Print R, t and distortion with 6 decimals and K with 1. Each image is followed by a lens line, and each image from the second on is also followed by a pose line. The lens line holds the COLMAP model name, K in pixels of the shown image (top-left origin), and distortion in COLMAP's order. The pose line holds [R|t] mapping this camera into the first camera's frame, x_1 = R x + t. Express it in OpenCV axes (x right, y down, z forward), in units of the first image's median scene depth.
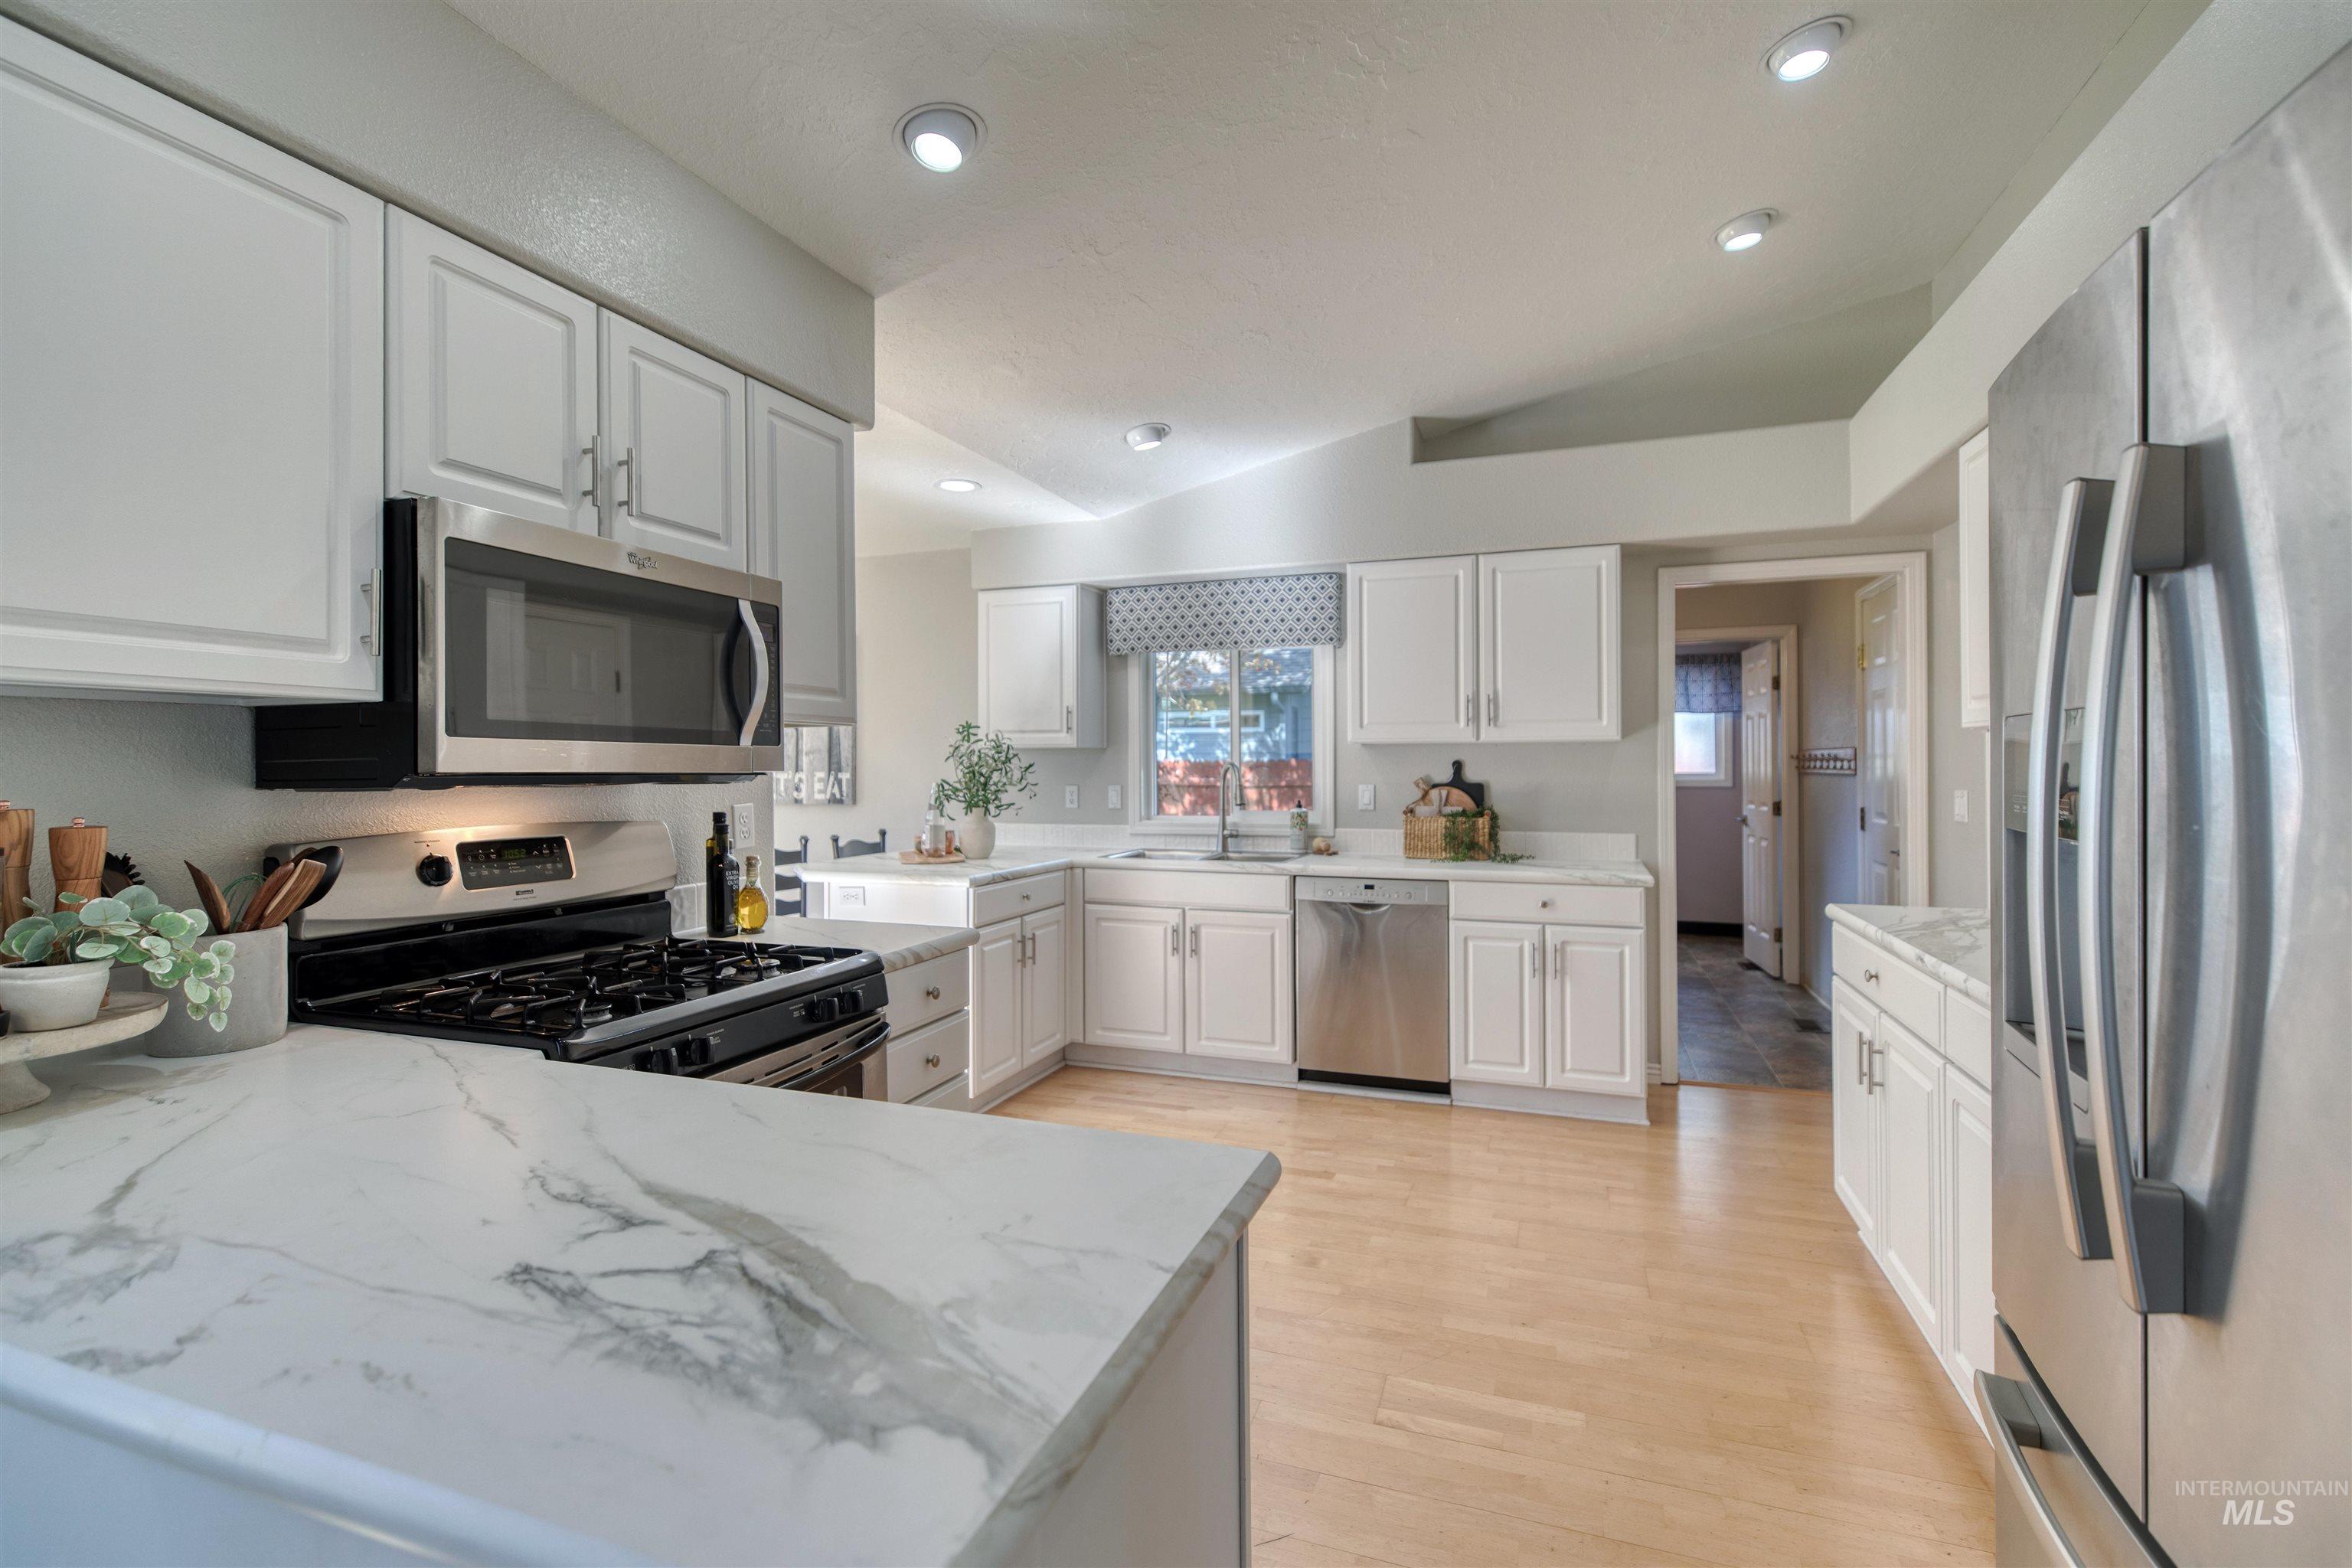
lens RADIAL K [[1056.2, 0, 1168.7], [0, 1056.2, 763.0], [0, 0, 1]] dist [0.004801, -0.001491]
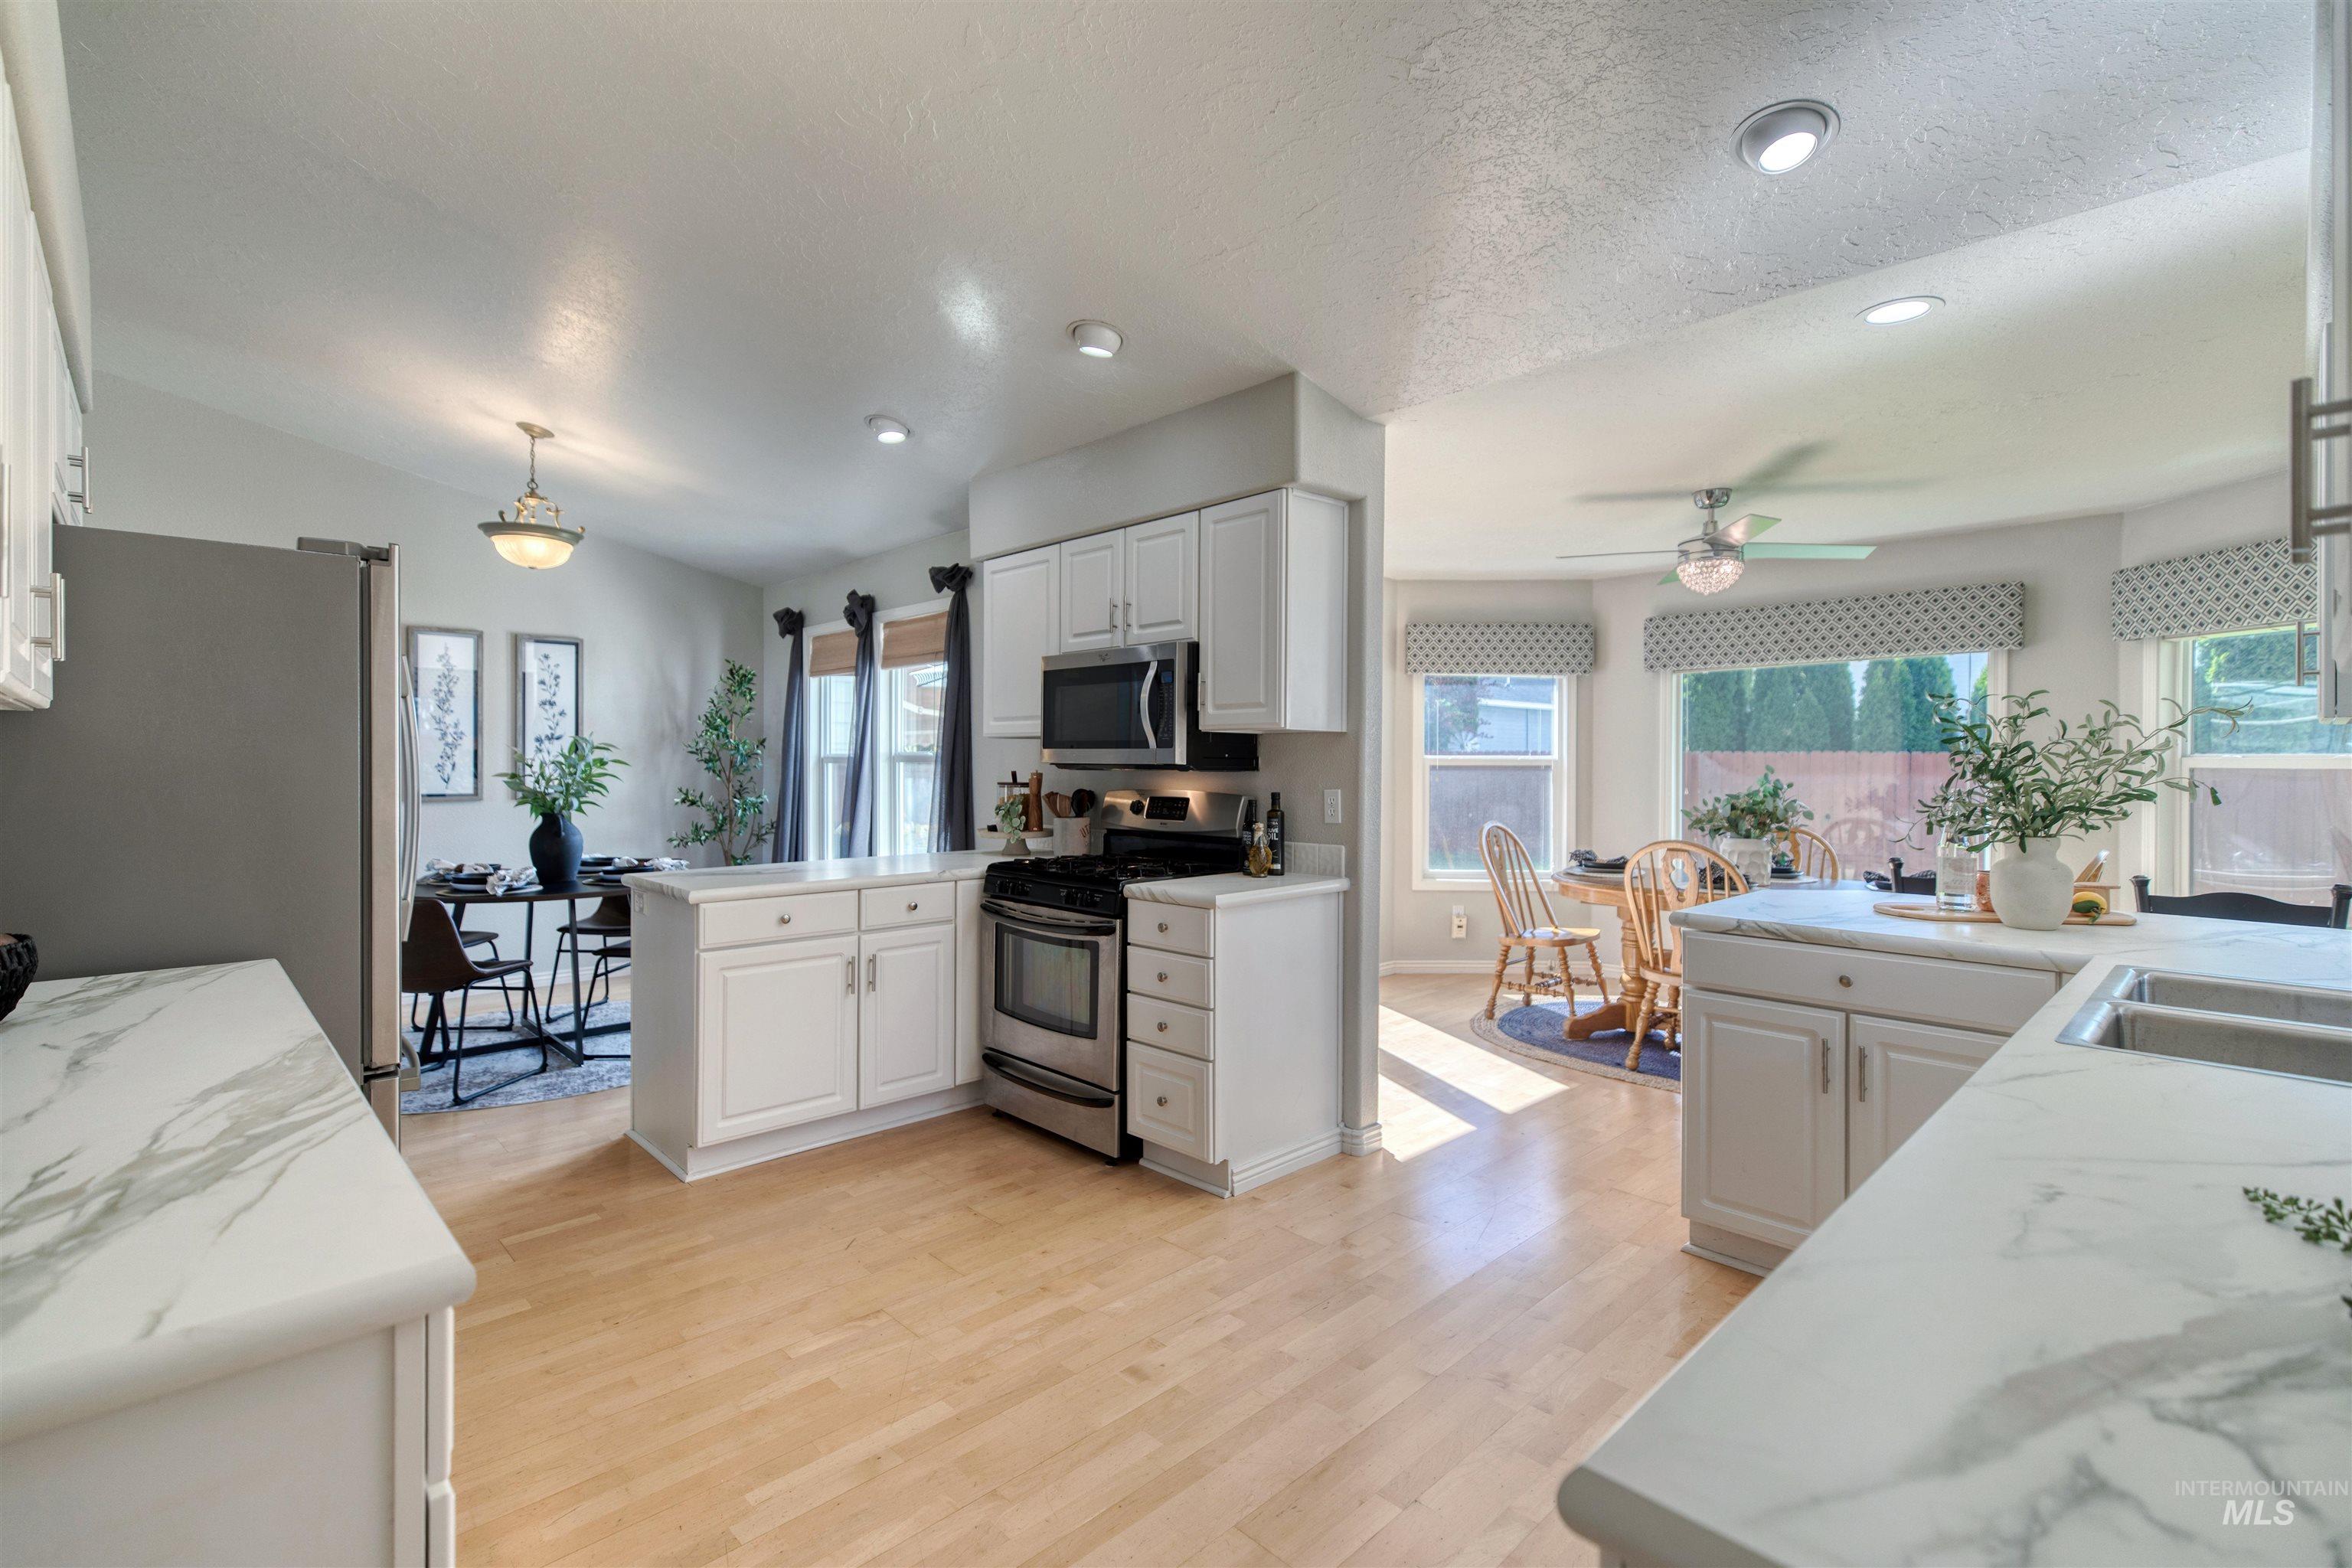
lens RADIAL K [[1056.2, 0, 1179.7], [0, 1056.2, 769.3], [0, 0, 1]] dist [0.004801, -0.001491]
pose [[-0.431533, 0.008833, -0.902054, 0.553851], [0.001585, 0.999958, 0.009033, 0.000648], [0.902096, 0.002469, -0.431529, 0.897556]]
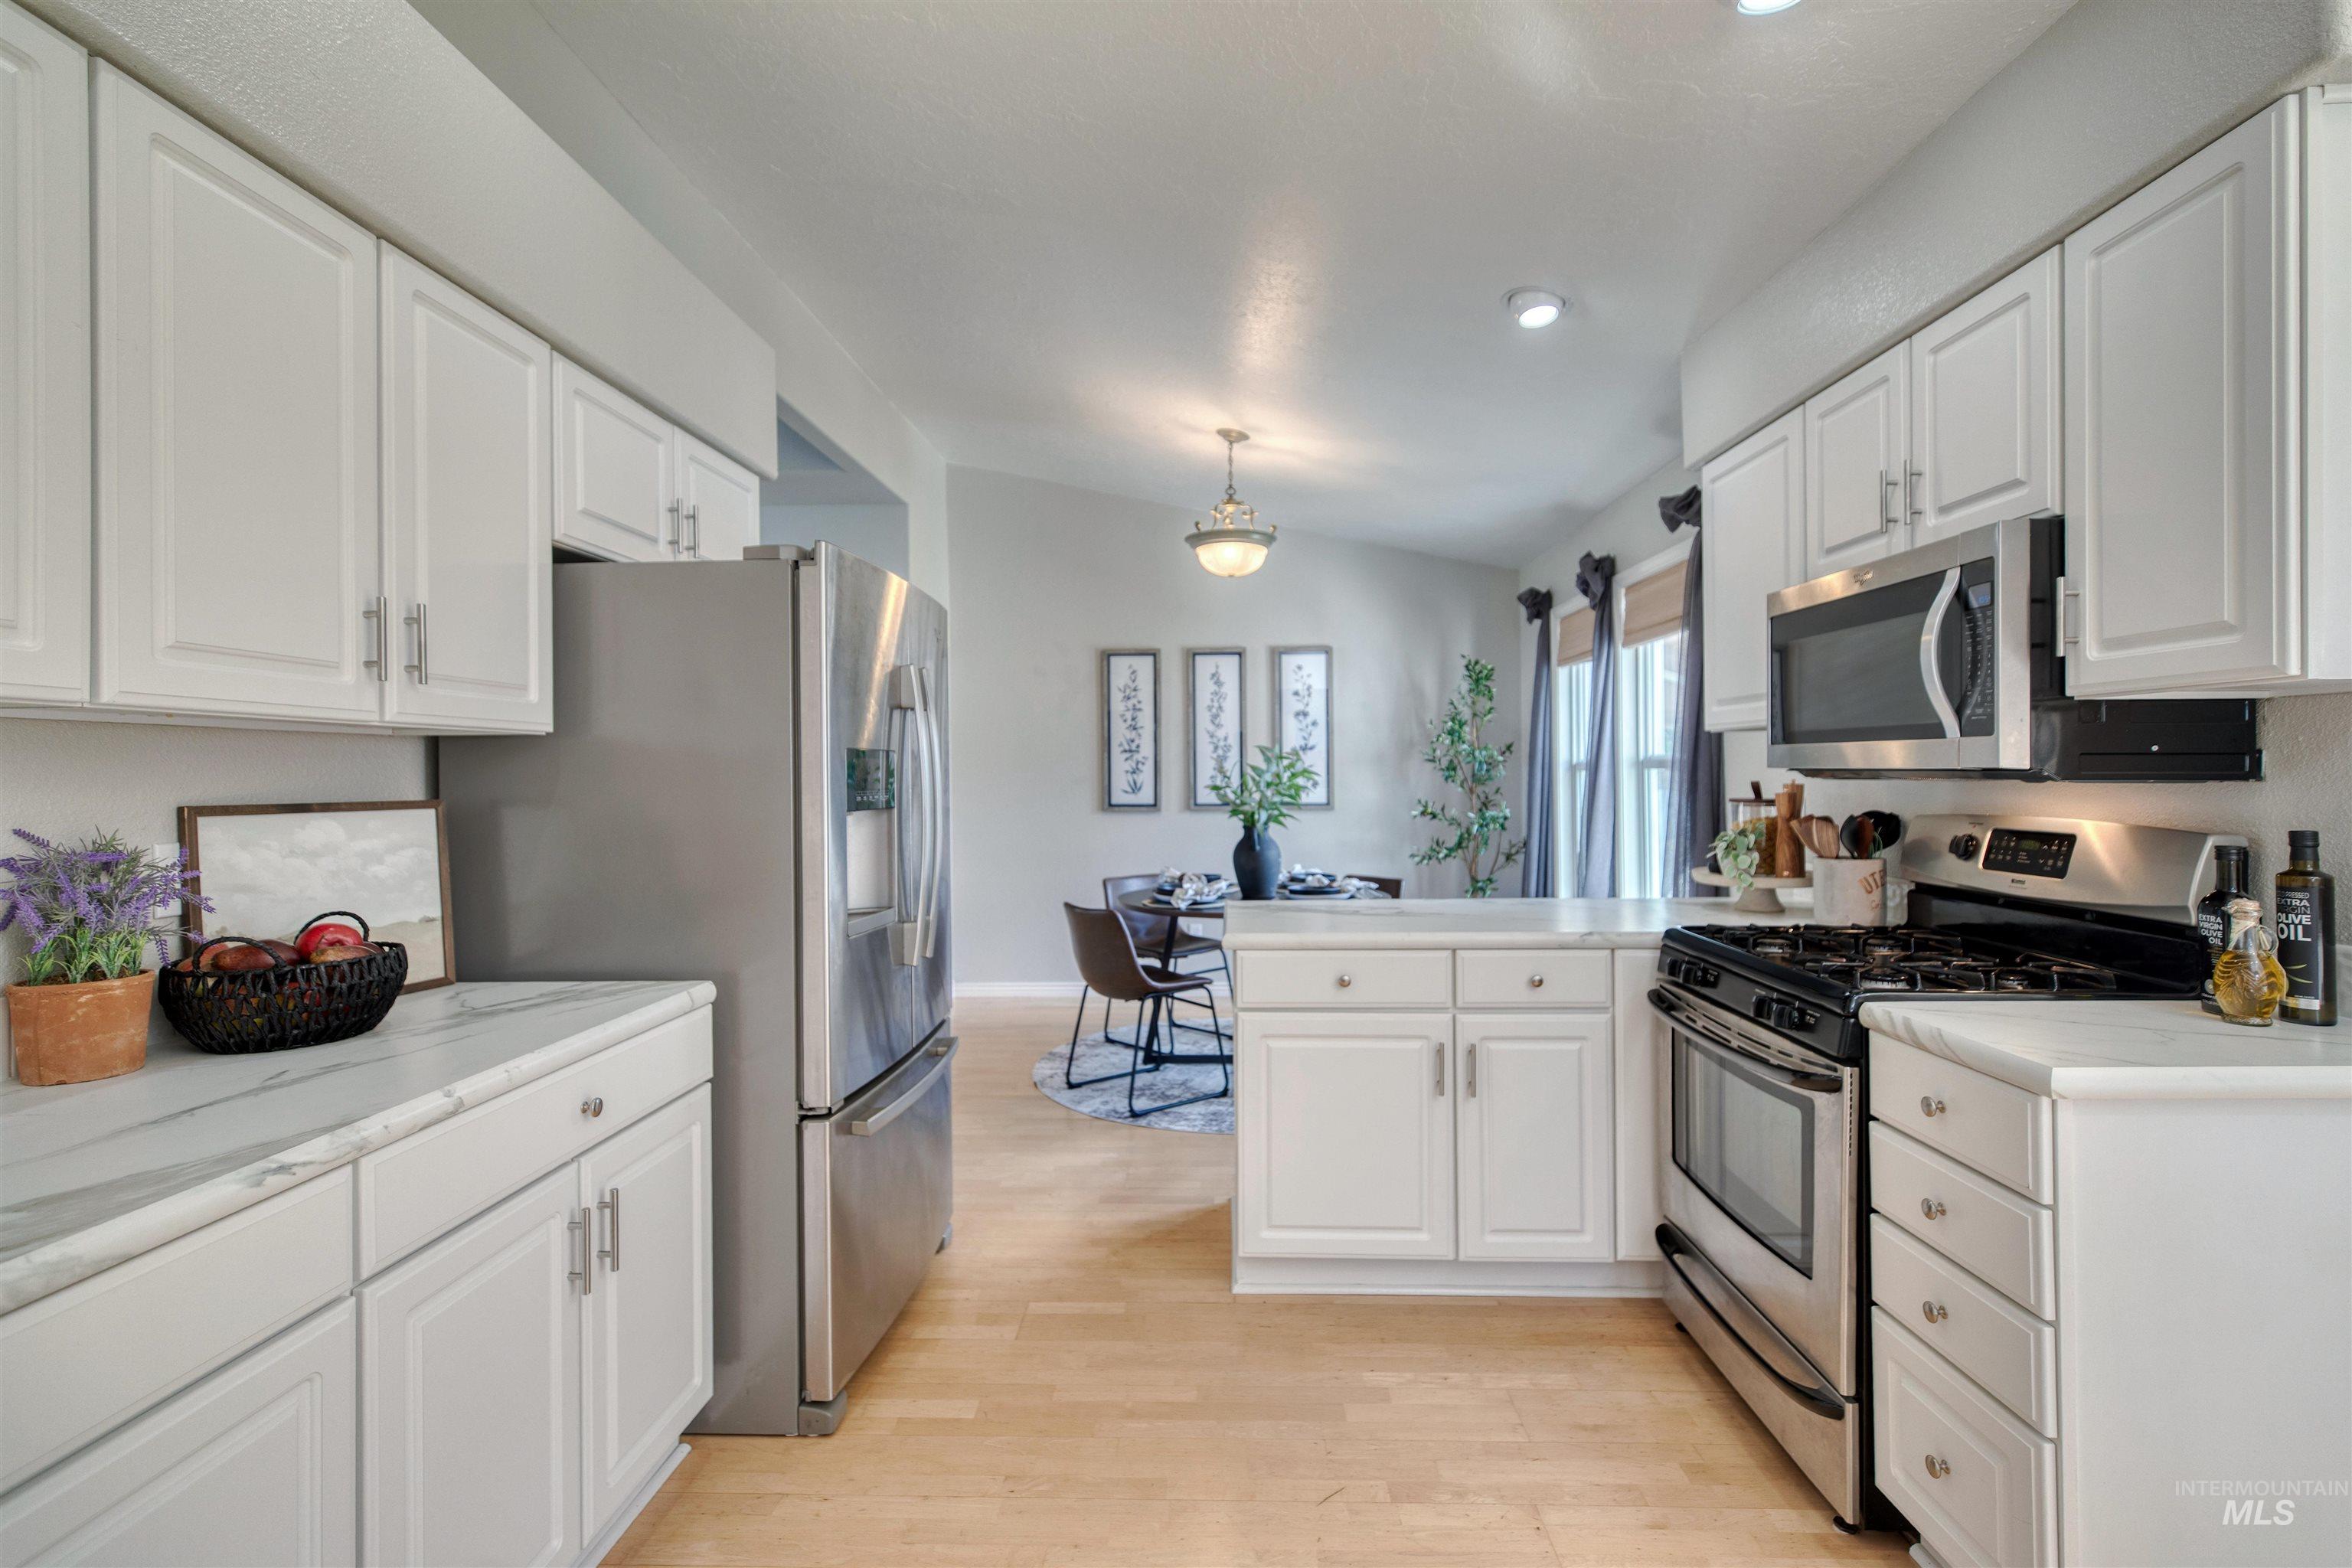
lens RADIAL K [[1056.2, 0, 1190.9], [0, 1056.2, 769.7], [0, 0, 1]] dist [0.004801, -0.001491]
pose [[-0.948466, 0.012749, -0.316621, 0.233633], [0.014521, 0.999889, -0.003237, 0.001408], [0.316545, -0.007668, -0.948547, 0.826758]]
